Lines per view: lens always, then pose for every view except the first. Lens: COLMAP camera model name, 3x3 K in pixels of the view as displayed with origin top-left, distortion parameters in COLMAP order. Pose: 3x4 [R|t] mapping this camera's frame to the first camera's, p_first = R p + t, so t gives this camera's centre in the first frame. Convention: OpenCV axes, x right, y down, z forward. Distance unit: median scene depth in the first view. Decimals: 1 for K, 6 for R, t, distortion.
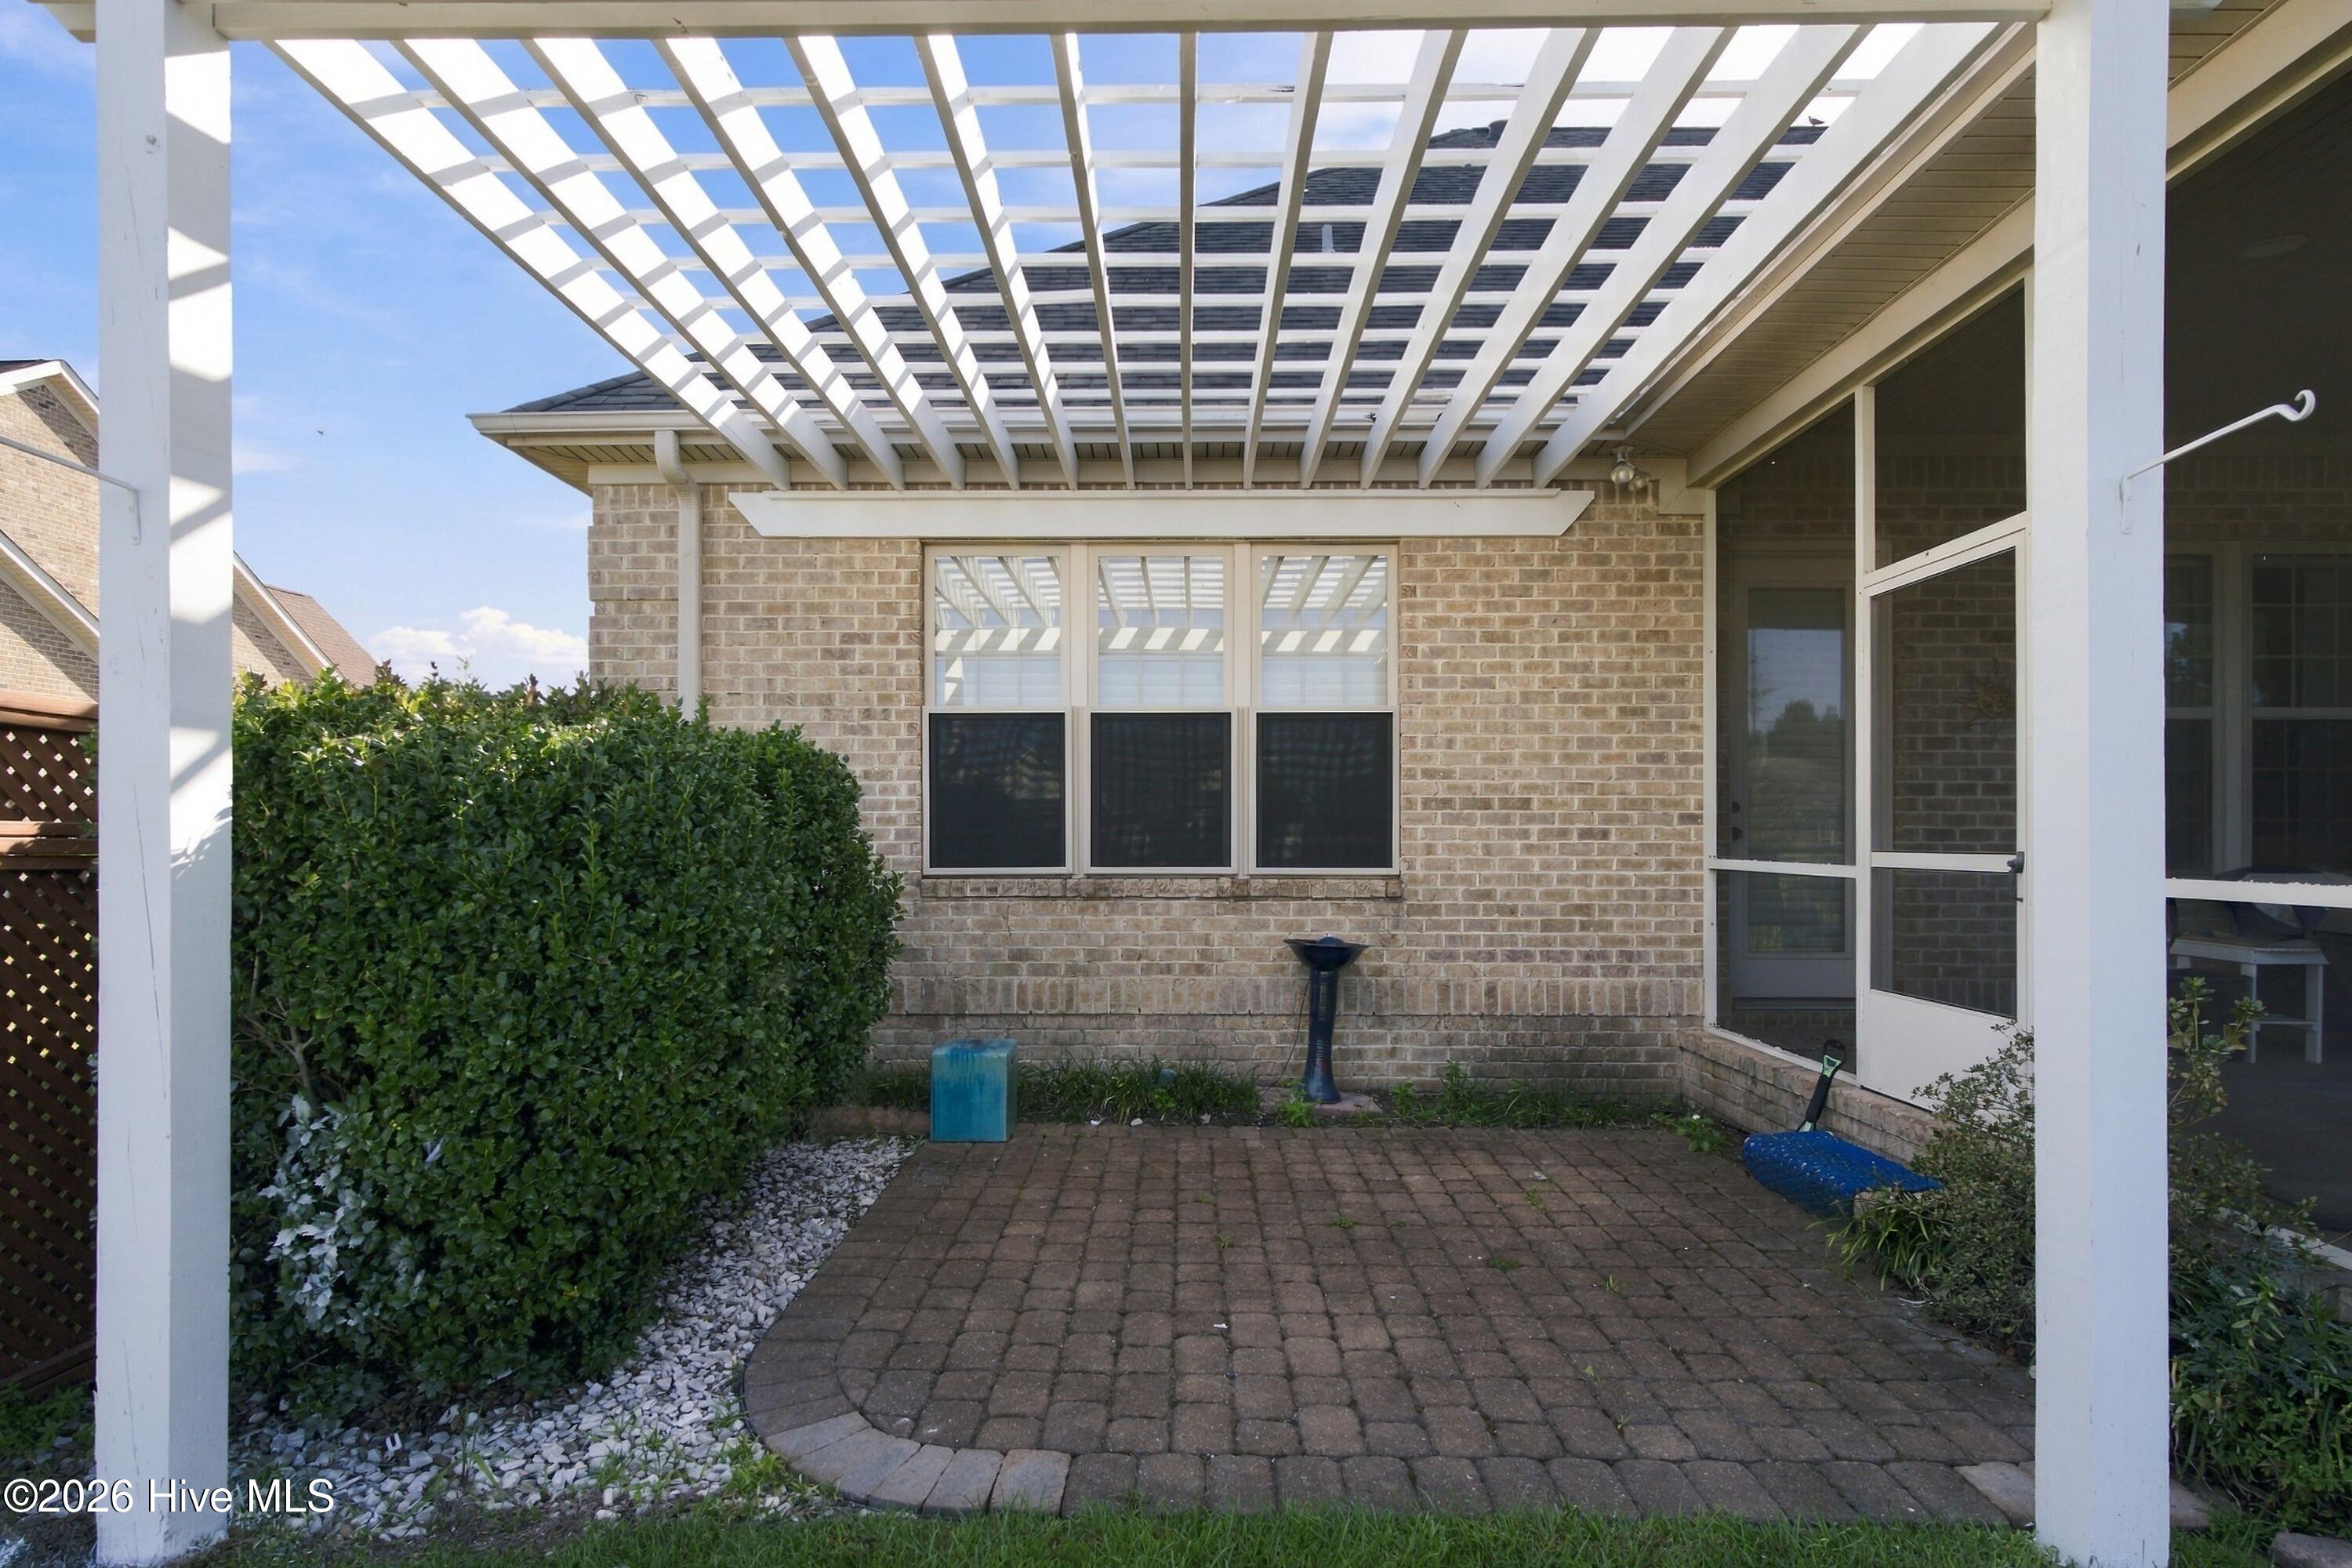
lens RADIAL K [[1132.8, 0, 1192.8], [0, 1132.8, 830.9], [0, 0, 1]] dist [0.003825, 0.001483]
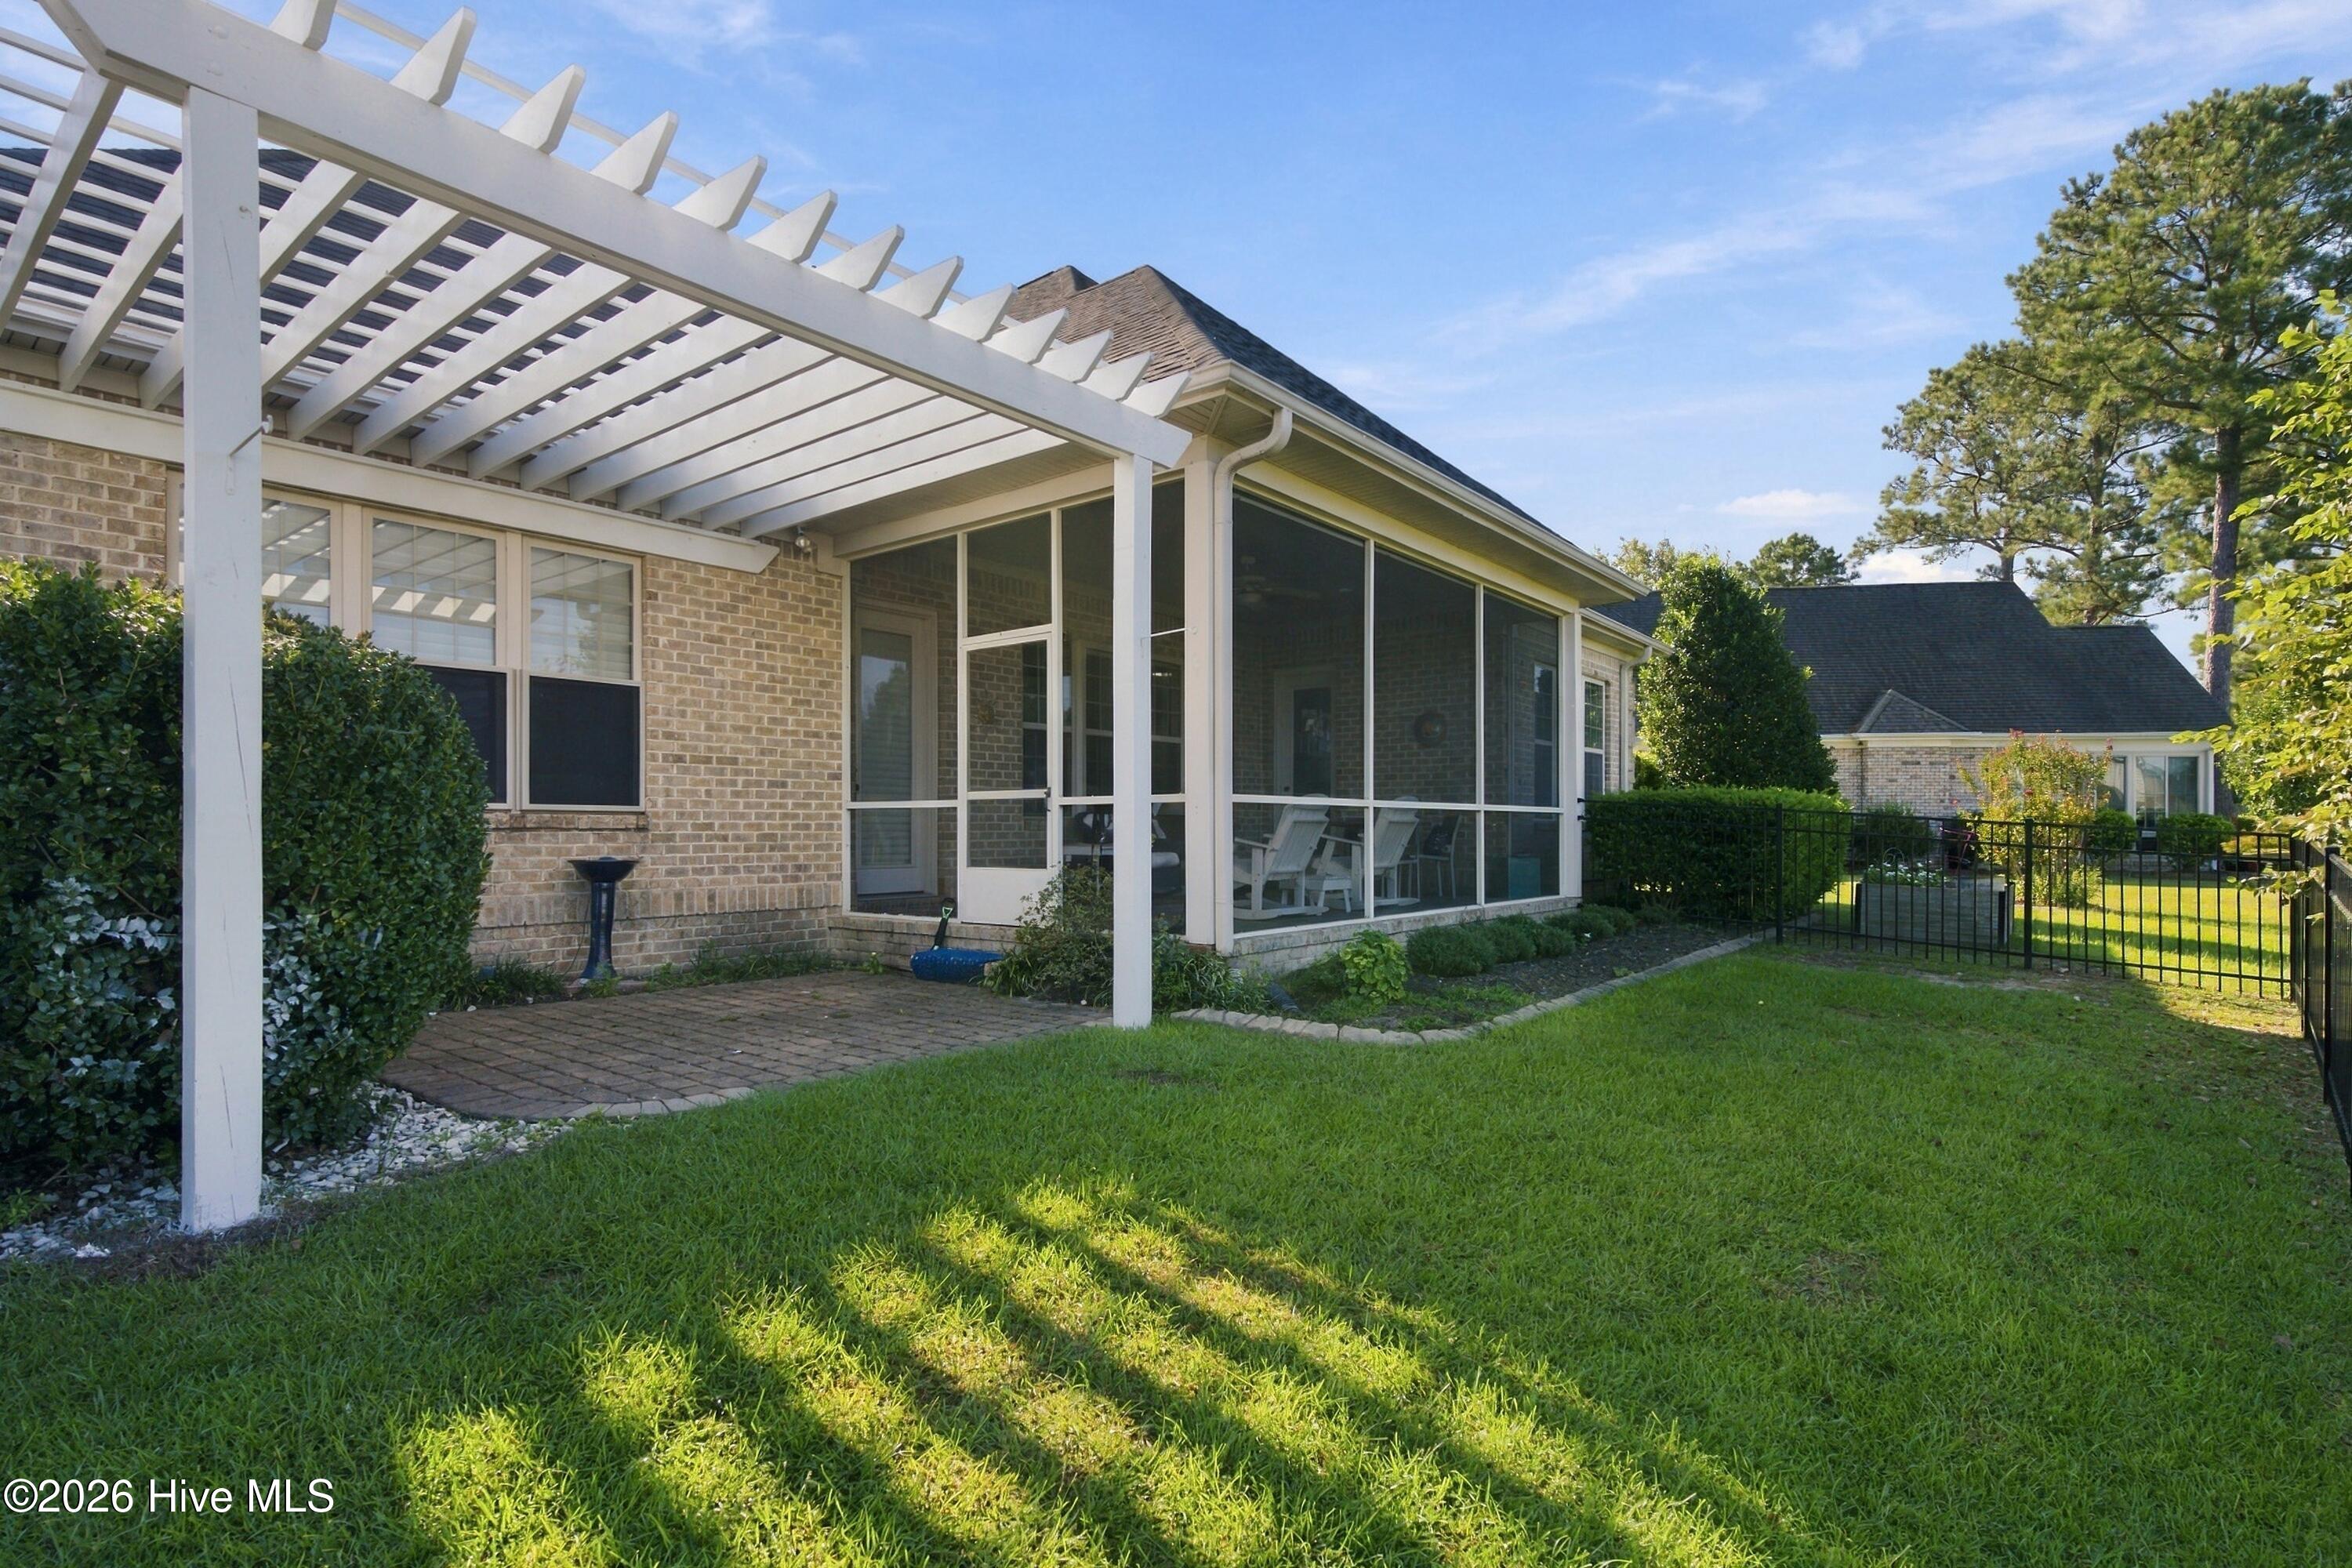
lens RADIAL K [[1132.8, 0, 1165.8], [0, 1132.8, 800.4], [0, 0, 1]] dist [0.003825, 0.001483]
pose [[0.619968, 0.017528, 0.784432, -0.471225], [-0.002633, 0.999791, -0.020259, 0.051032], [-0.784623, 0.010495, 0.619884, -0.281857]]
